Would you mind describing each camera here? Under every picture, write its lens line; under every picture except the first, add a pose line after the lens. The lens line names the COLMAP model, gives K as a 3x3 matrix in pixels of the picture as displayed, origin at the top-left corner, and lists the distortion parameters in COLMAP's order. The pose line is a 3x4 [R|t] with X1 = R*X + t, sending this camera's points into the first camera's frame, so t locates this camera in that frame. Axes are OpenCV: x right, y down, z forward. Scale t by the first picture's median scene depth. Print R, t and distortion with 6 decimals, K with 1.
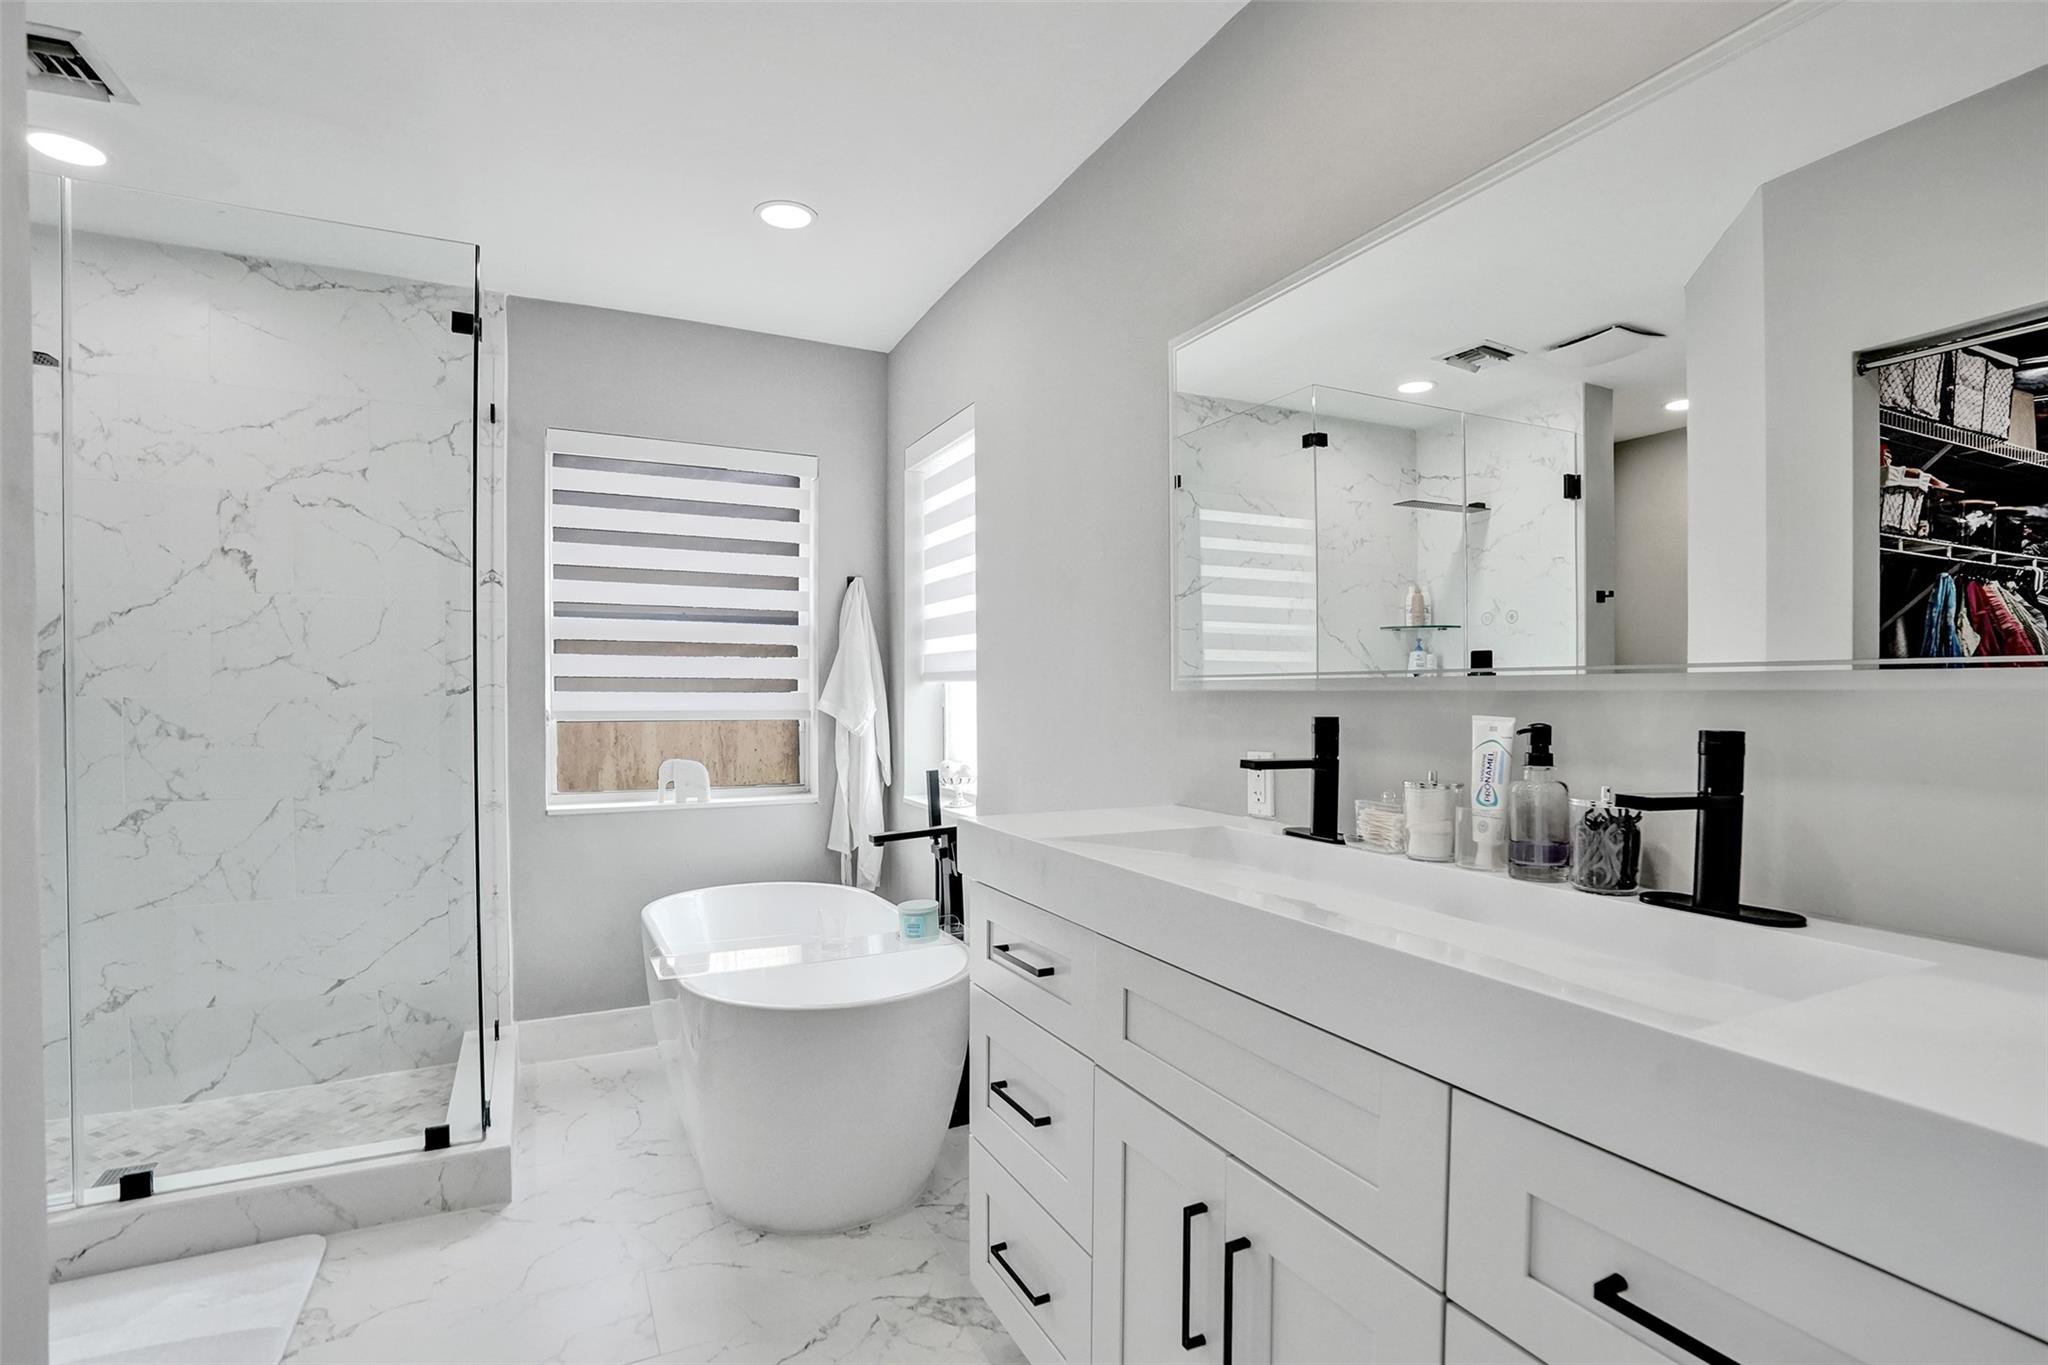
lens RADIAL K [[962.7, 0, 1016.9], [0, 962.7, 691.9], [0, 0, 1]] dist [-0.001909, -0.000057]
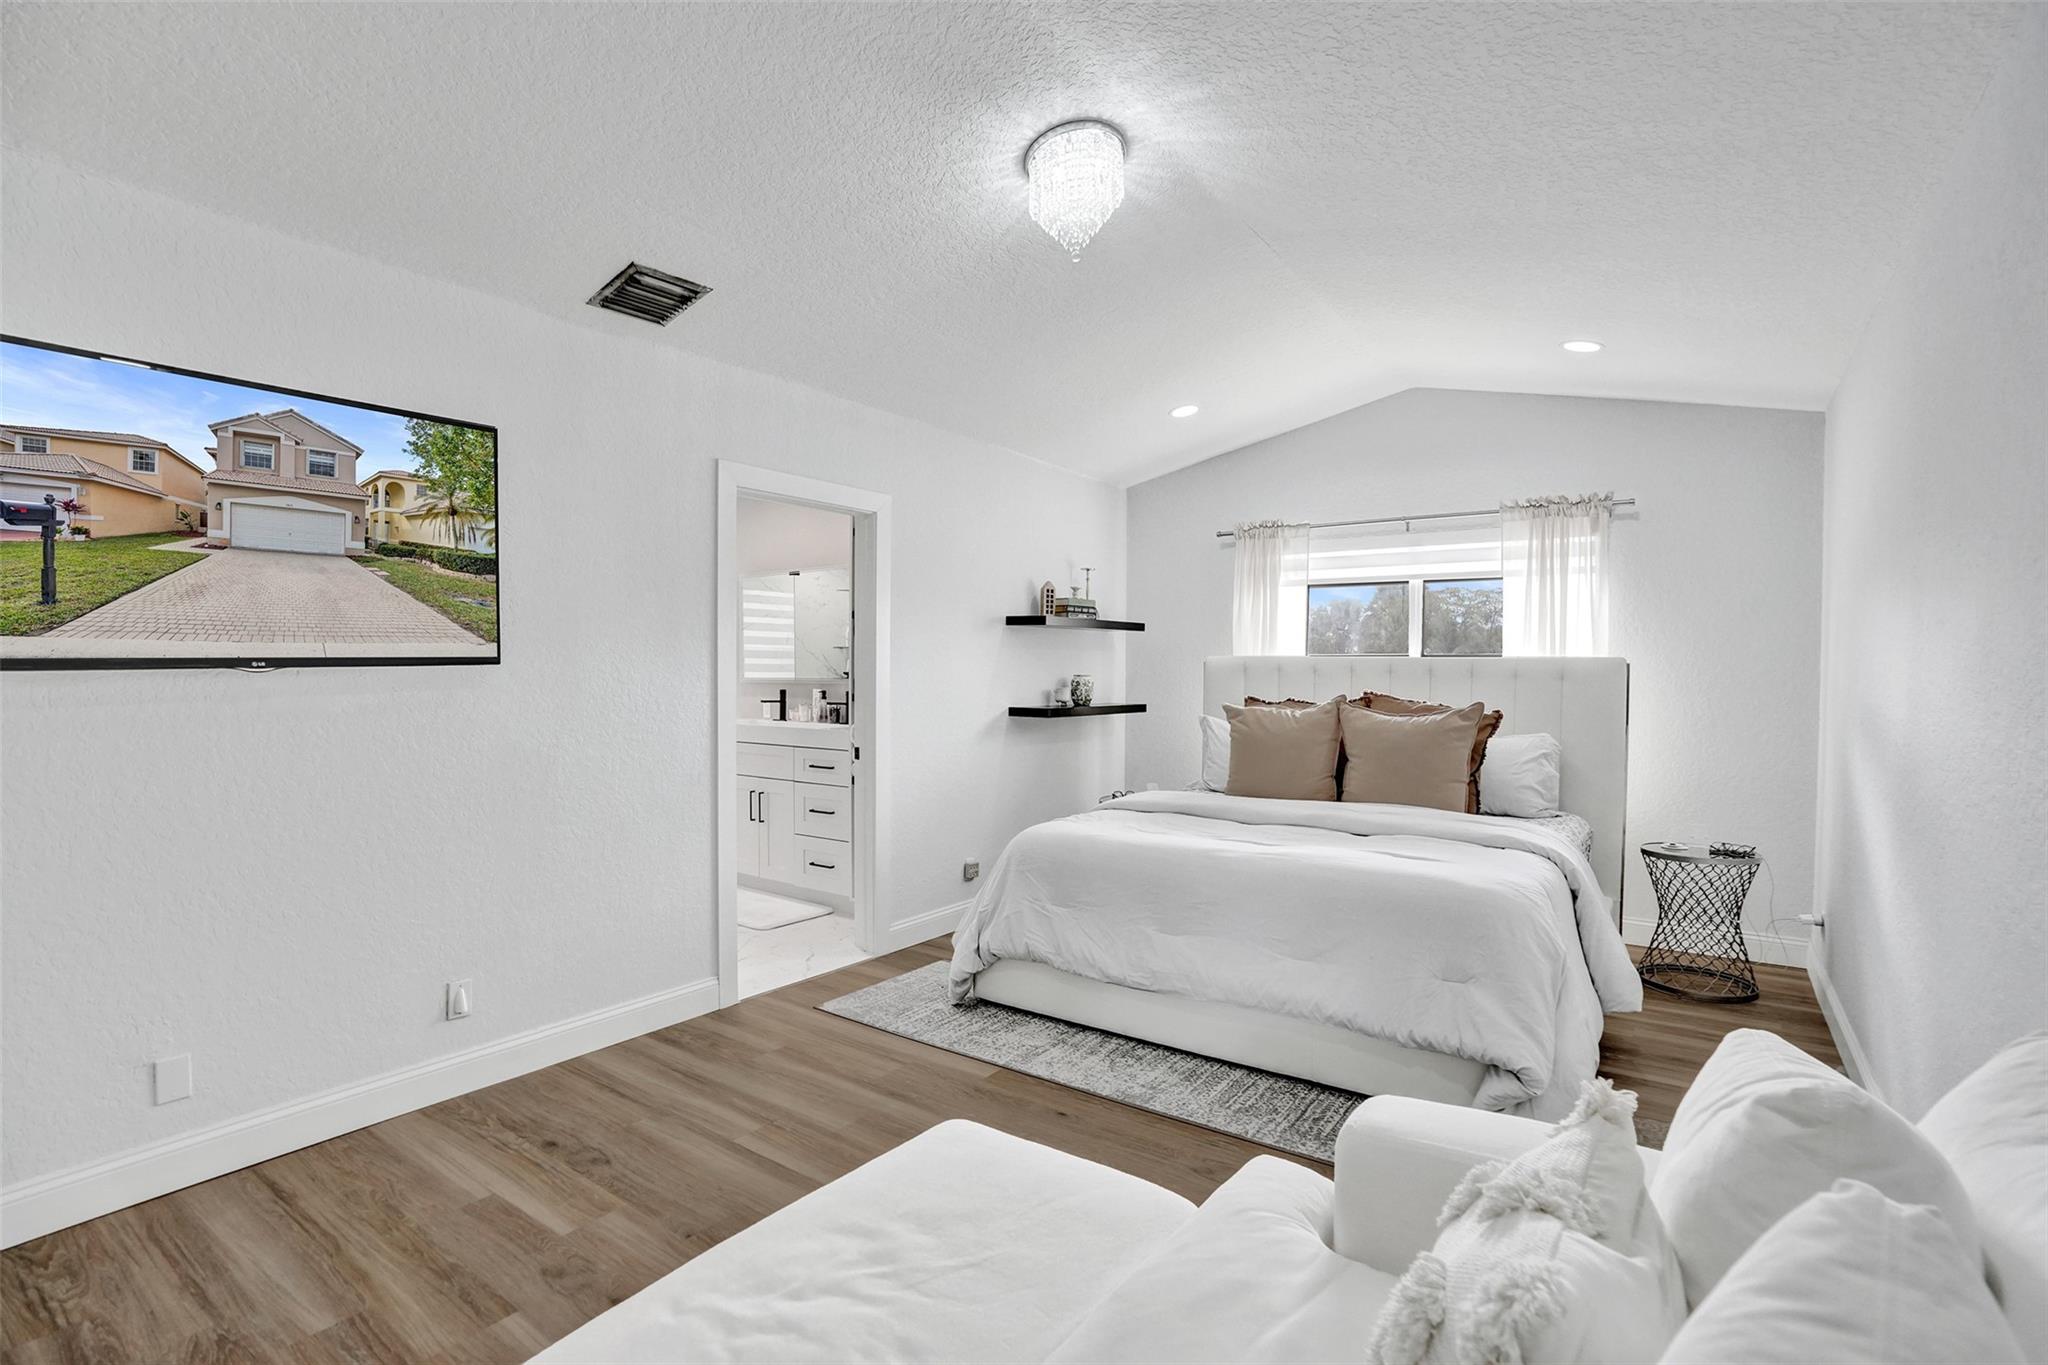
lens RADIAL K [[962.7, 0, 1016.5], [0, 962.7, 683.8], [0, 0, 1]] dist [-0.001909, -0.000057]
pose [[0.885291, -0.006387, 0.464993, -0.751807], [0.001709, 0.999944, 0.010480, -0.045347], [-0.465033, -0.008483, 0.885253, -3.300690]]
